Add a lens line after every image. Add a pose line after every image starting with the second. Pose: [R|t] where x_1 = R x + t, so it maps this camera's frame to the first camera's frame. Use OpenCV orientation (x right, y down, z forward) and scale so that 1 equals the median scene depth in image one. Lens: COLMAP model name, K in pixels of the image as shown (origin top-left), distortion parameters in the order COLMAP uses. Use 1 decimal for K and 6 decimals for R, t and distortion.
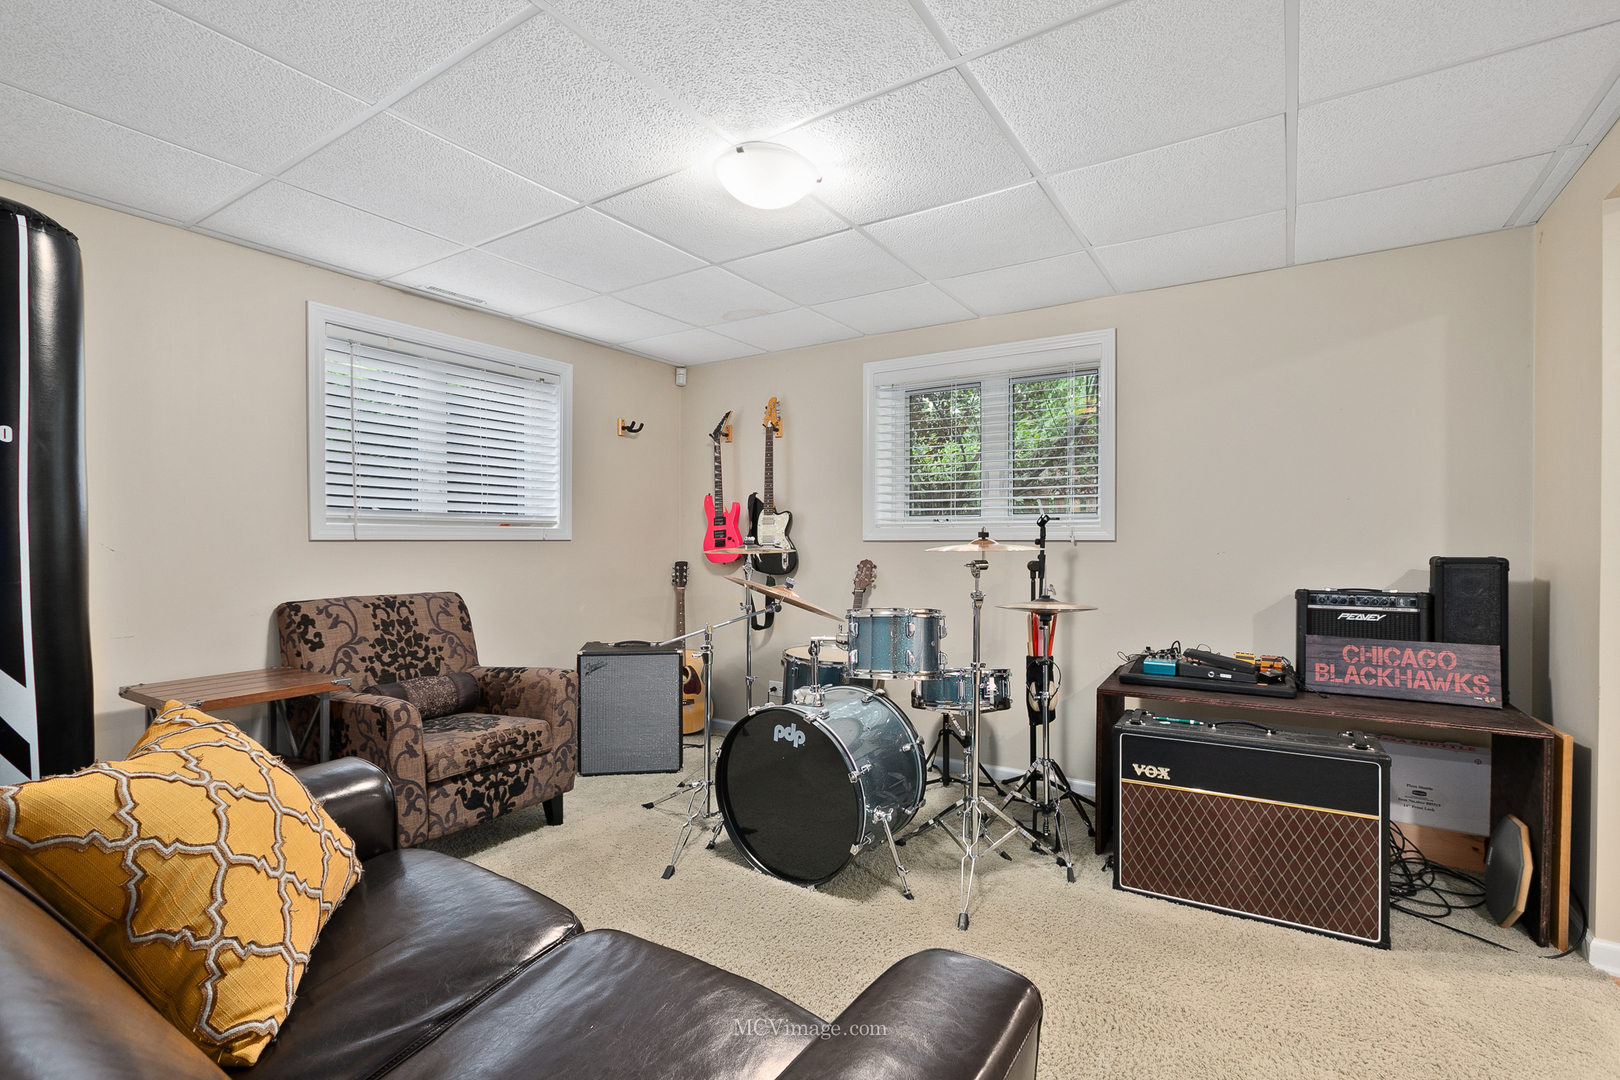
lens RADIAL K [[741.2, 0, 802.0], [0, 741.2, 541.6], [0, 0, 1]] dist [0.000111, 0.000297]
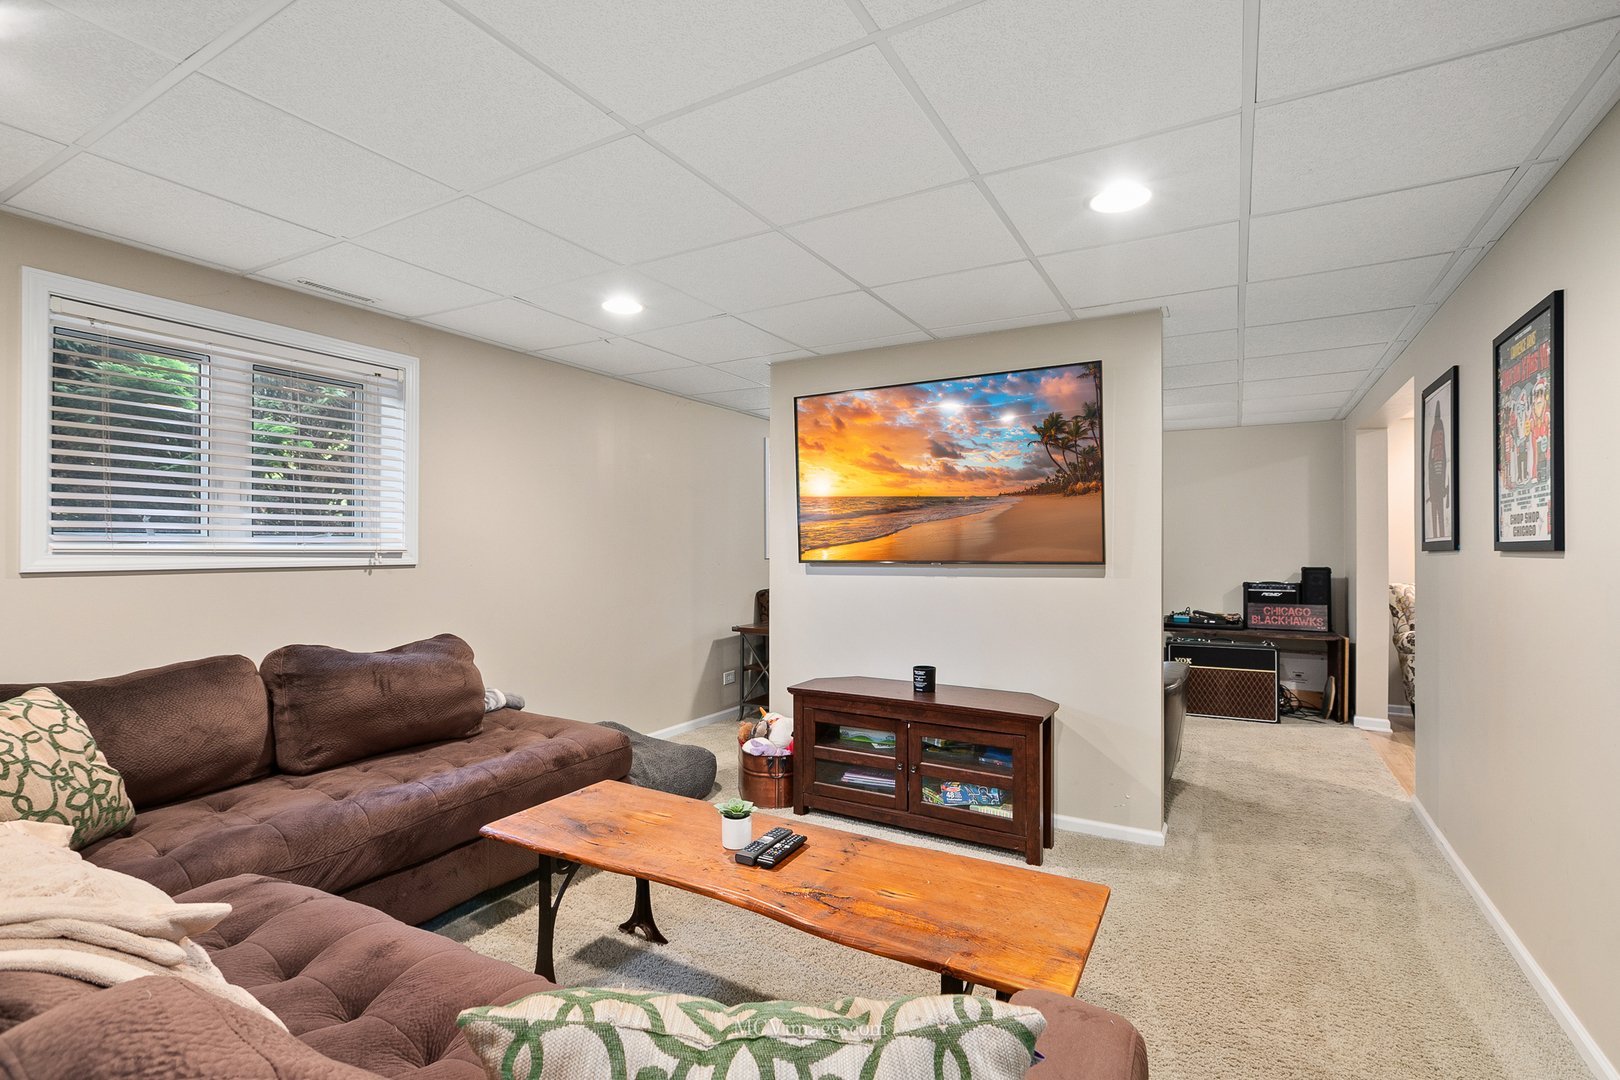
lens RADIAL K [[741.2, 0, 819.3], [0, 741.2, 544.6], [0, 0, 1]] dist [0.000111, 0.000297]
pose [[0.998142, -0.000148, 0.060923, -0.741854], [0.000801, 0.999943, -0.010687, -0.024243], [-0.060918, 0.010716, 0.998085, -1.149662]]
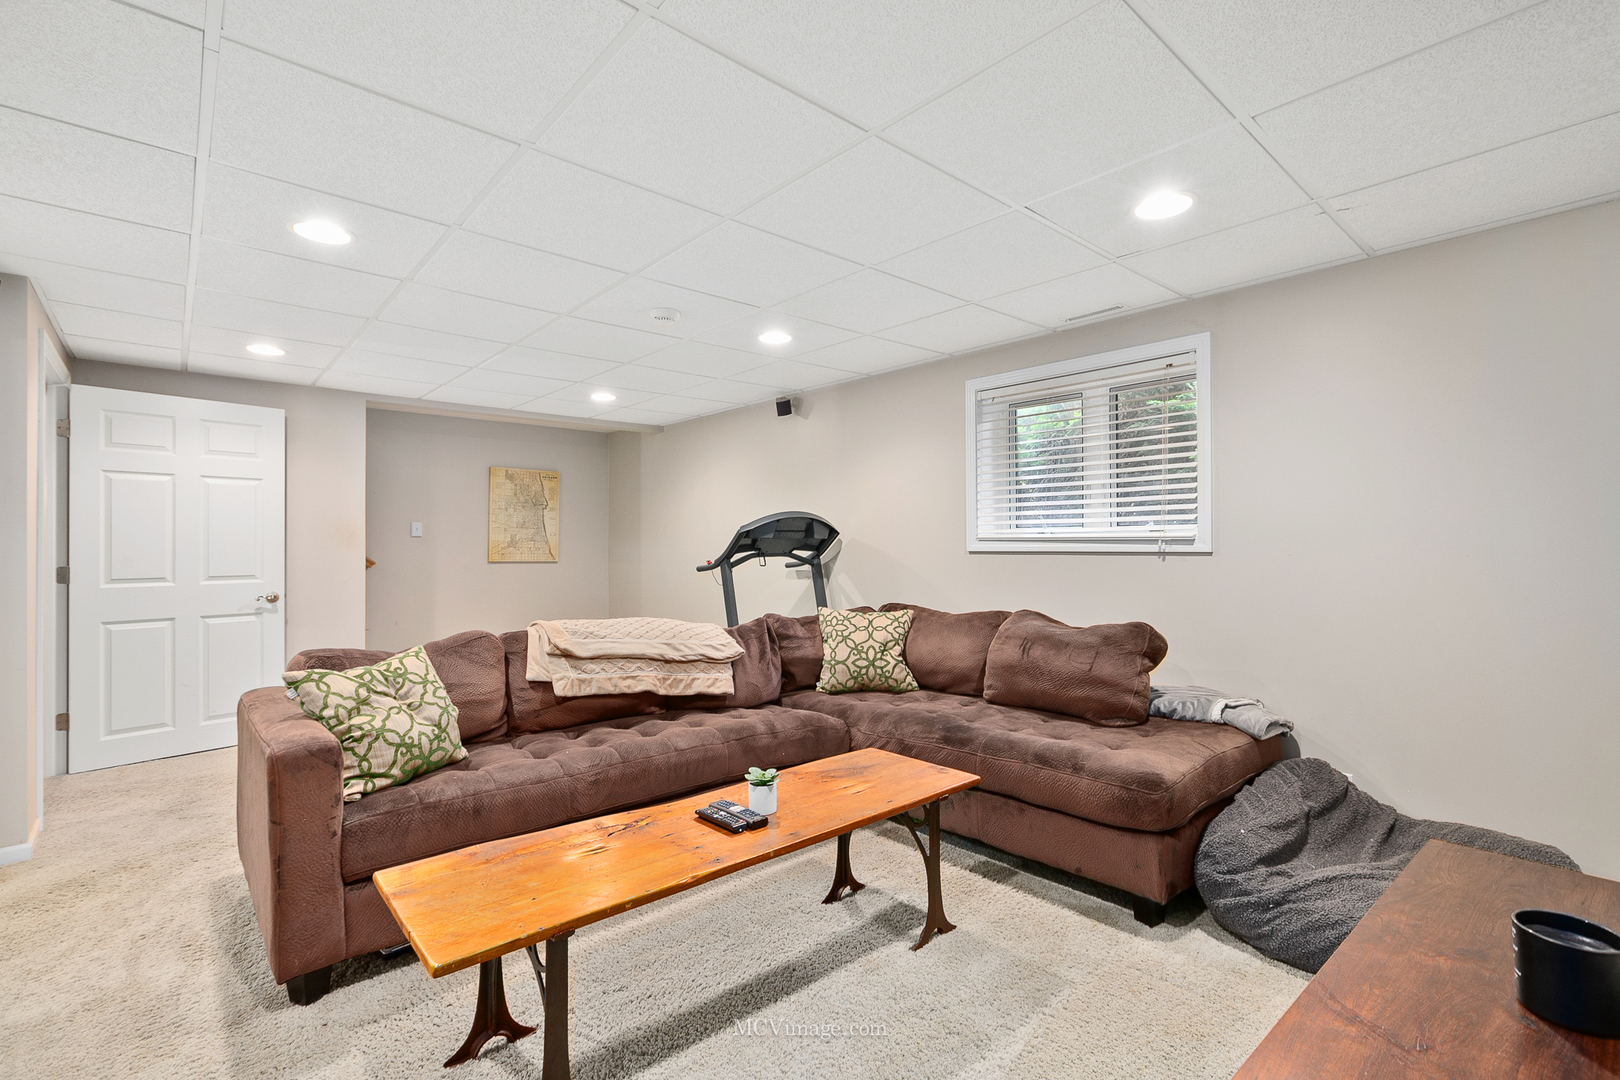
lens RADIAL K [[741.2, 0, 809.5], [0, 741.2, 545.8], [0, 0, 1]] dist [0.000111, 0.000297]
pose [[-0.267846, 0.000678, -0.963462, 2.013869], [-0.001009, 0.999999, 0.000984, 0.013140], [0.963461, 0.001235, -0.267845, 2.774413]]
